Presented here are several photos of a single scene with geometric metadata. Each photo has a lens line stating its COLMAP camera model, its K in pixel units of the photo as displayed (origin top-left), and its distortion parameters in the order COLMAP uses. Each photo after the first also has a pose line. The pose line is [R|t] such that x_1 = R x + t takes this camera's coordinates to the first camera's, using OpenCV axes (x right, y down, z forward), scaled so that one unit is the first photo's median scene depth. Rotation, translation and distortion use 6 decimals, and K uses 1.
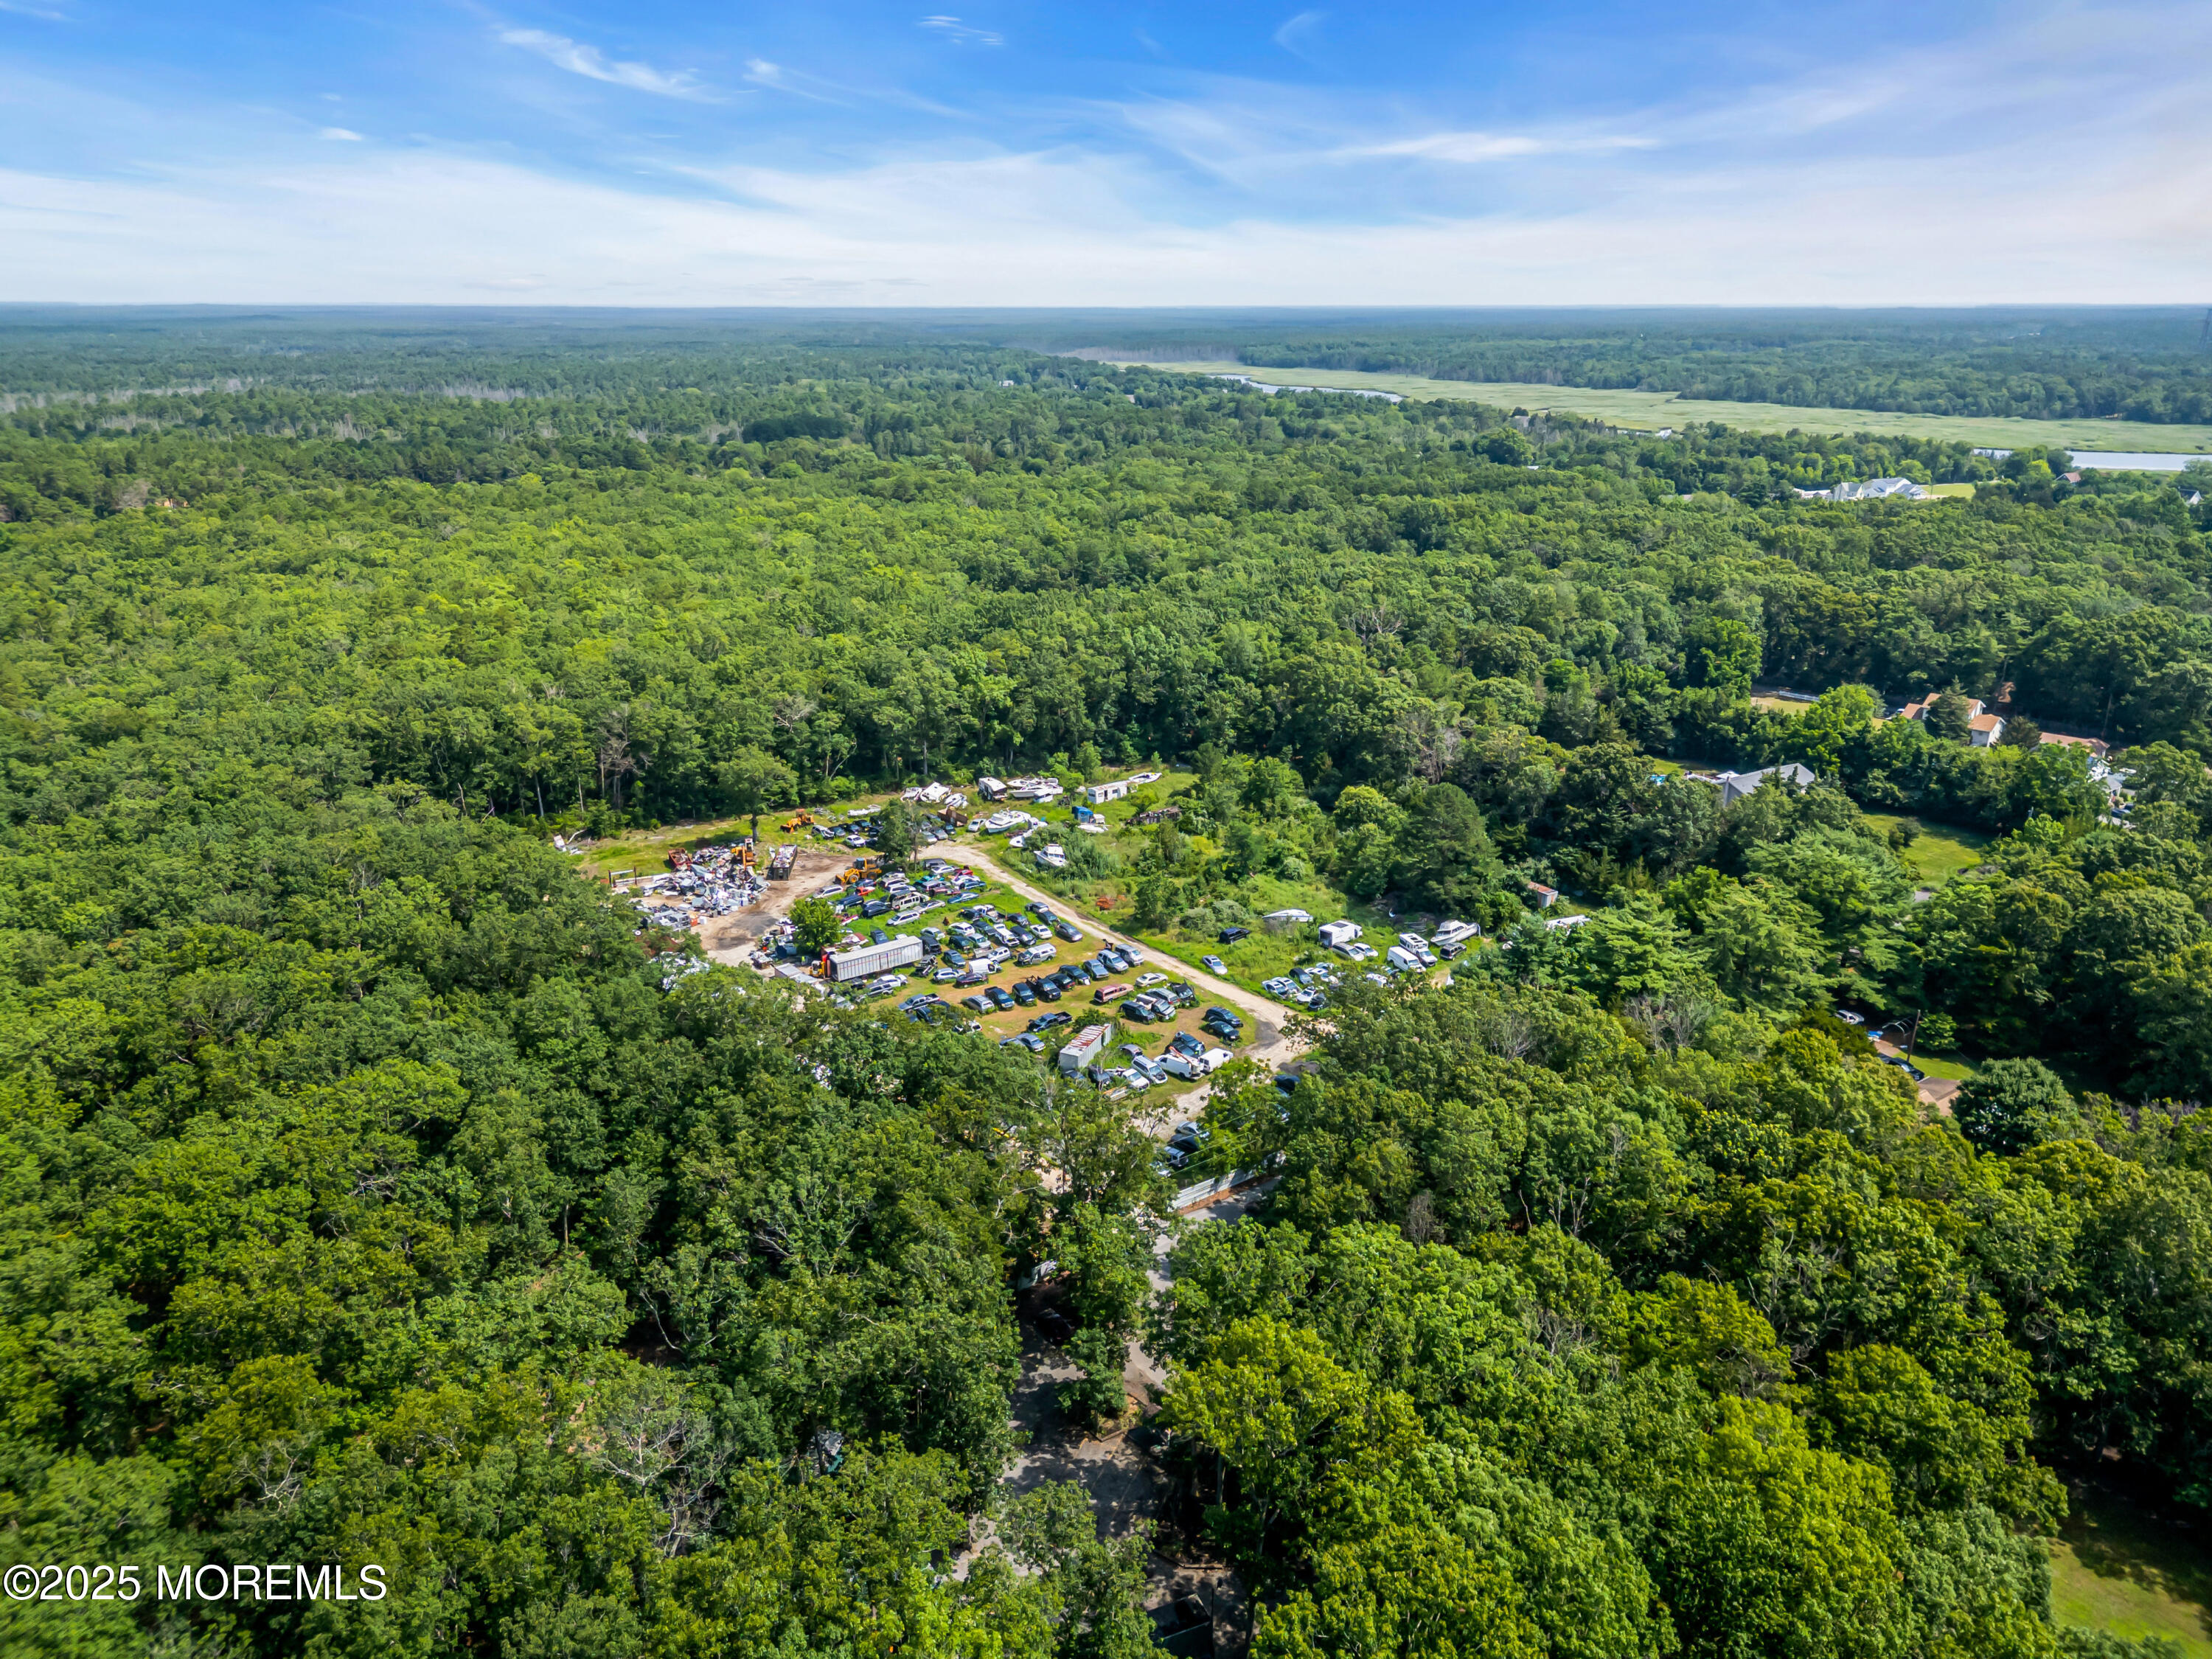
lens RADIAL K [[1551.9, 0, 1106.0], [0, 1551.9, 829.5], [0, 0, 1]] dist [0.105273, -0.116851]
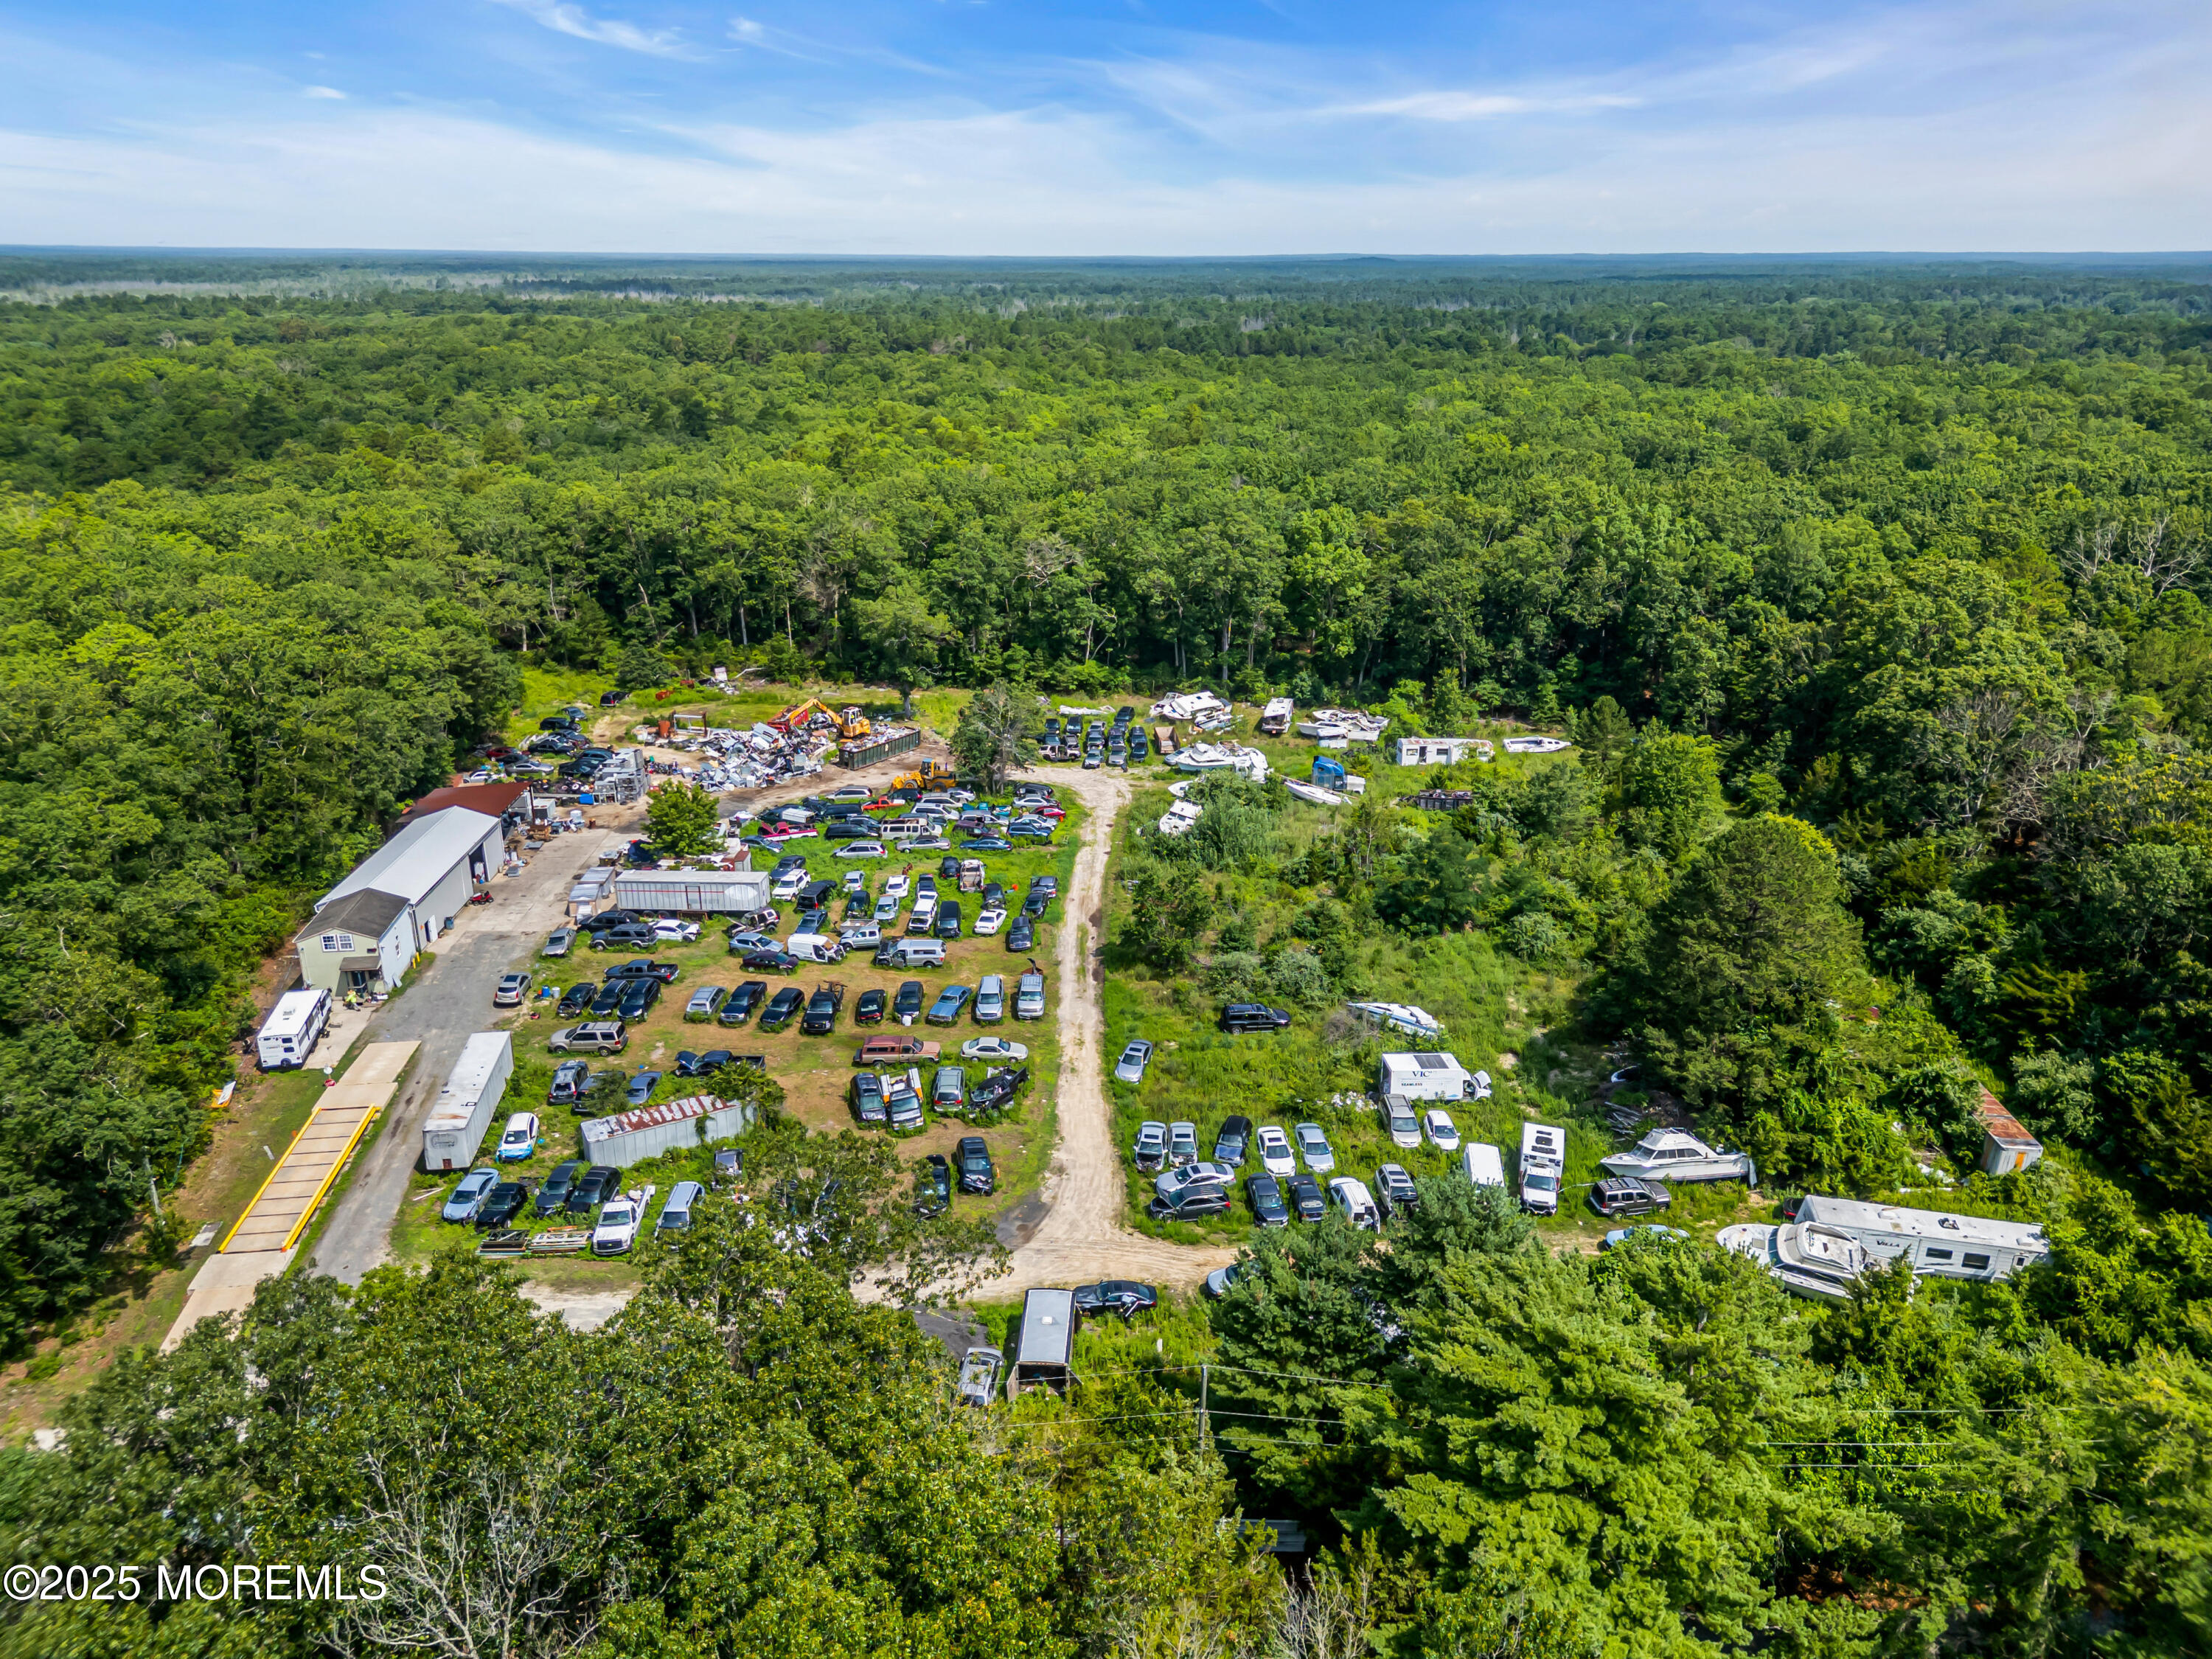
lens RADIAL K [[1554.0, 0, 1100.8], [0, 1554.0, 832.0], [0, 0, 1]] dist [0.075169, -0.094668]
pose [[0.790458, 0.213777, -0.573999, 0.277908], [-0.197050, 0.976053, 0.092156, -0.025941], [0.579954, 0.040261, 0.813653, 0.469298]]
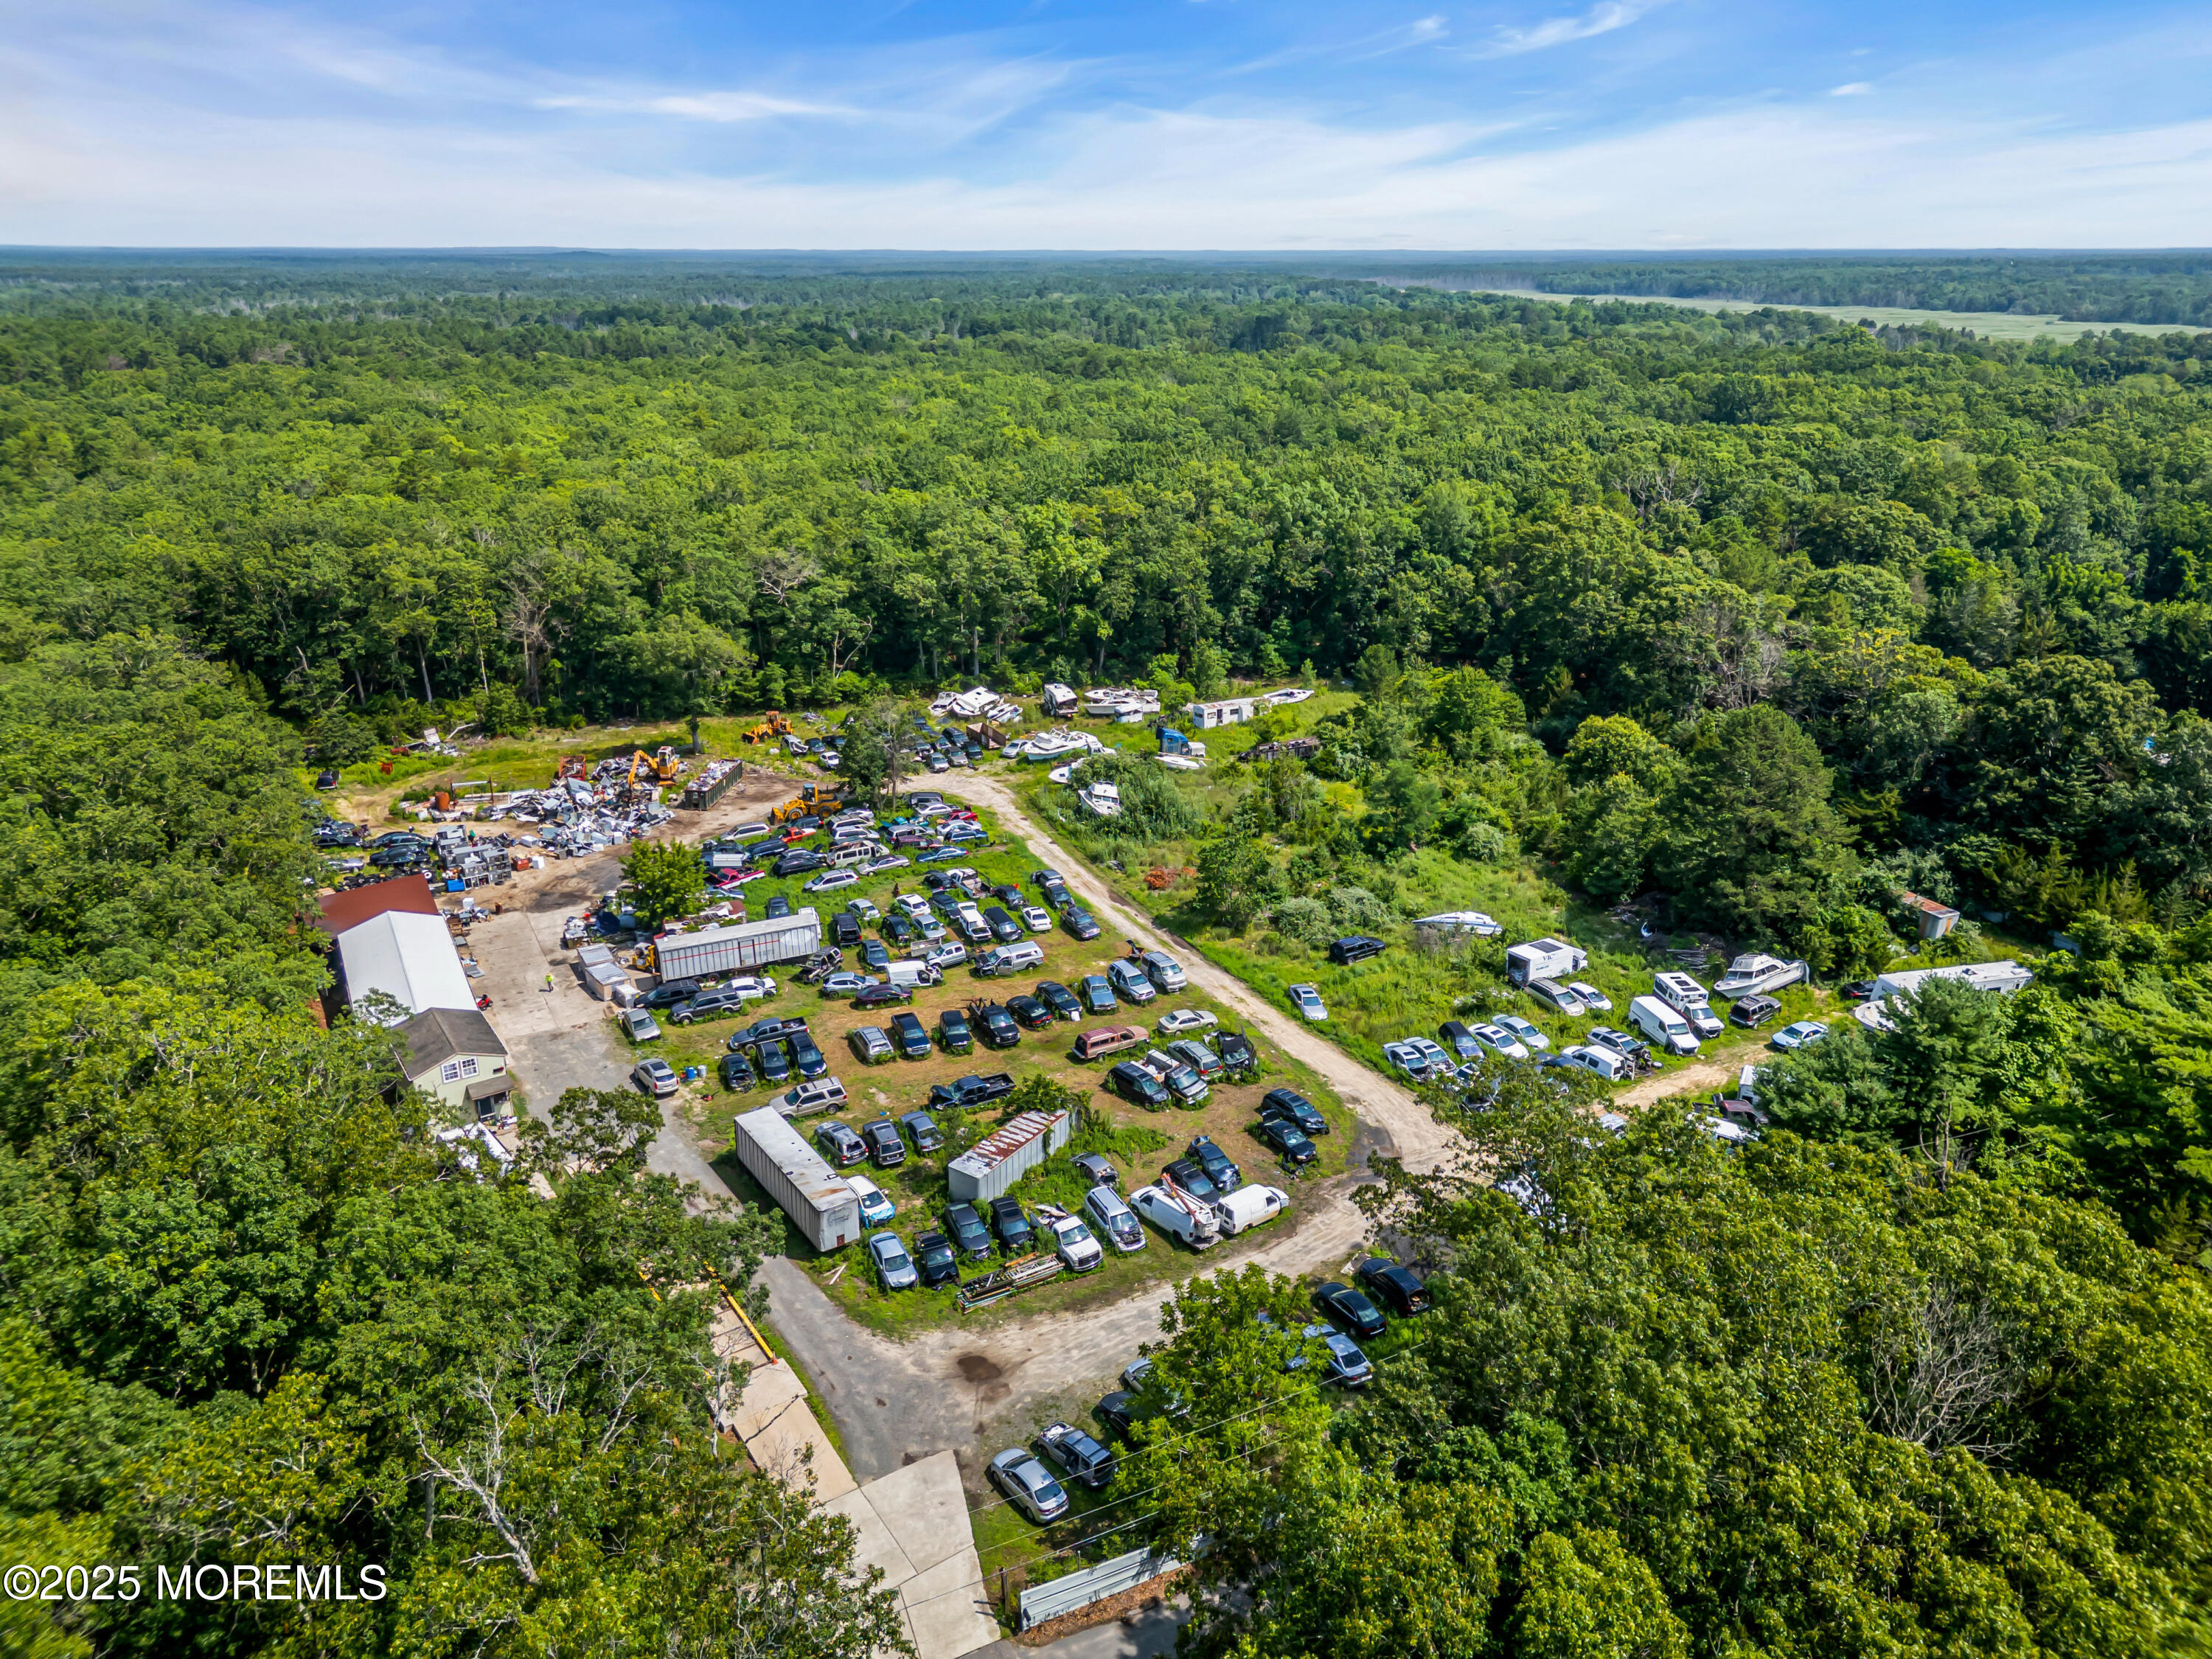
lens RADIAL K [[1554.0, 0, 1100.8], [0, 1554.0, 832.0], [0, 0, 1]] dist [0.075169, -0.094668]
pose [[0.983767, 0.062767, -0.168116, 0.071189], [-0.057540, 0.997701, 0.035789, 0.007477], [0.169976, -0.025535, 0.985117, 0.351365]]
